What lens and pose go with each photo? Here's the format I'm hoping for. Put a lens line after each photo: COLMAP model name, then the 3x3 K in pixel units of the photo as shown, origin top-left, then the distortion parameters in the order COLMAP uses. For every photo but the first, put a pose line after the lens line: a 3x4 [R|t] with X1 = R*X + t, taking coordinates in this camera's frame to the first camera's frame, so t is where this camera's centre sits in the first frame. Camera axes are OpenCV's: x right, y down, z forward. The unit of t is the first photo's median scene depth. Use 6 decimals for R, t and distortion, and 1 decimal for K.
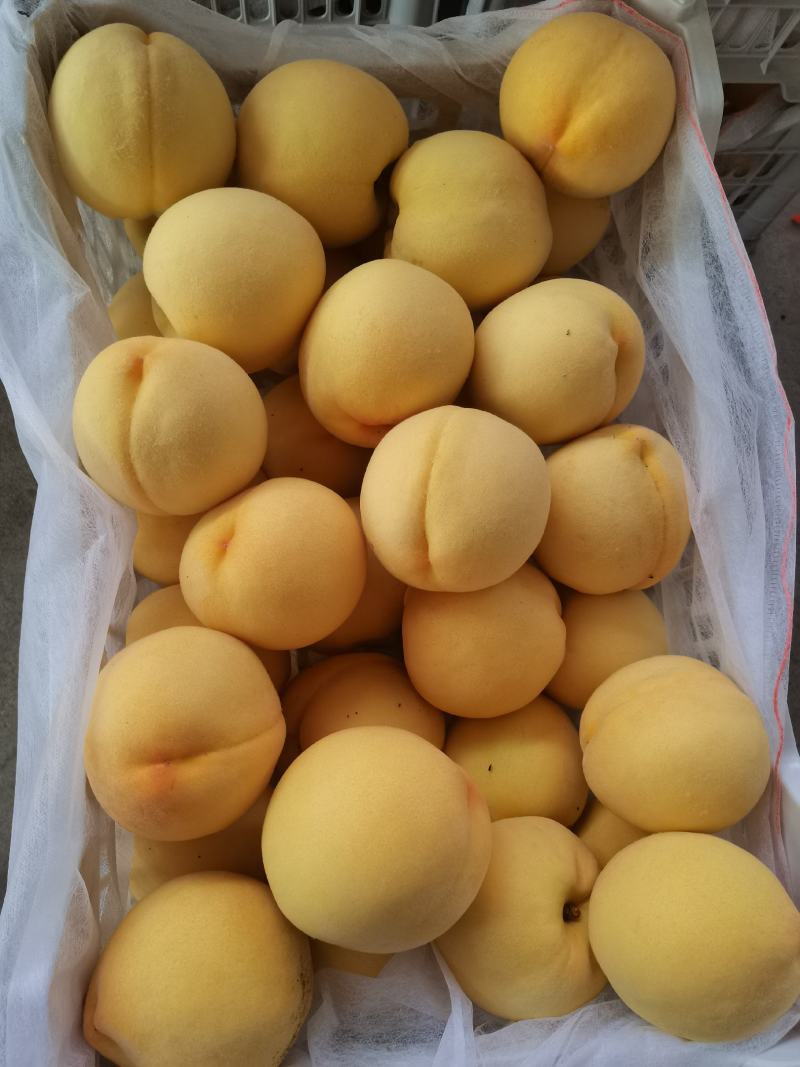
lens RADIAL K [[831.4, 0, 400.0], [0, 831.4, 533.5], [0, 0, 1]] dist [-0.035462, -0.009343]
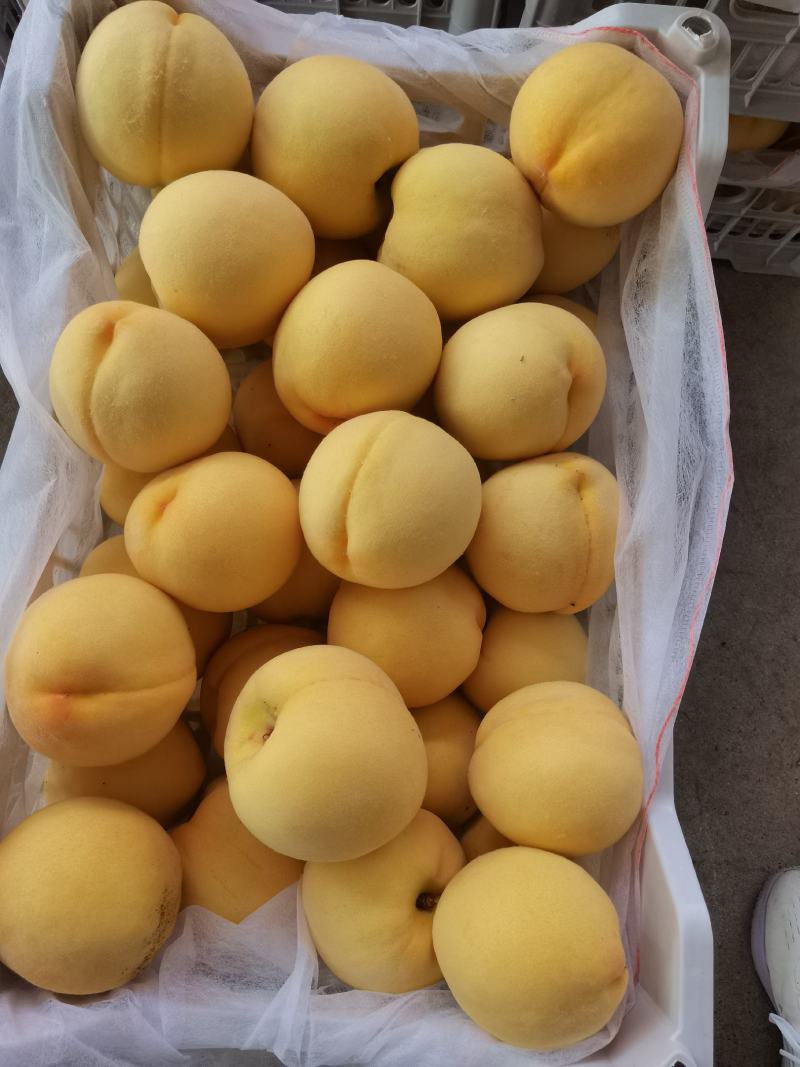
lens RADIAL K [[831.4, 0, 400.0], [0, 831.4, 533.5], [0, 0, 1]] dist [-0.035462, -0.009343]
pose [[0.982689, 0.170888, -0.071558, 0.161890], [-0.167949, 0.984755, 0.045295, -0.048793], [0.078208, -0.032493, 0.996407, -0.046587]]
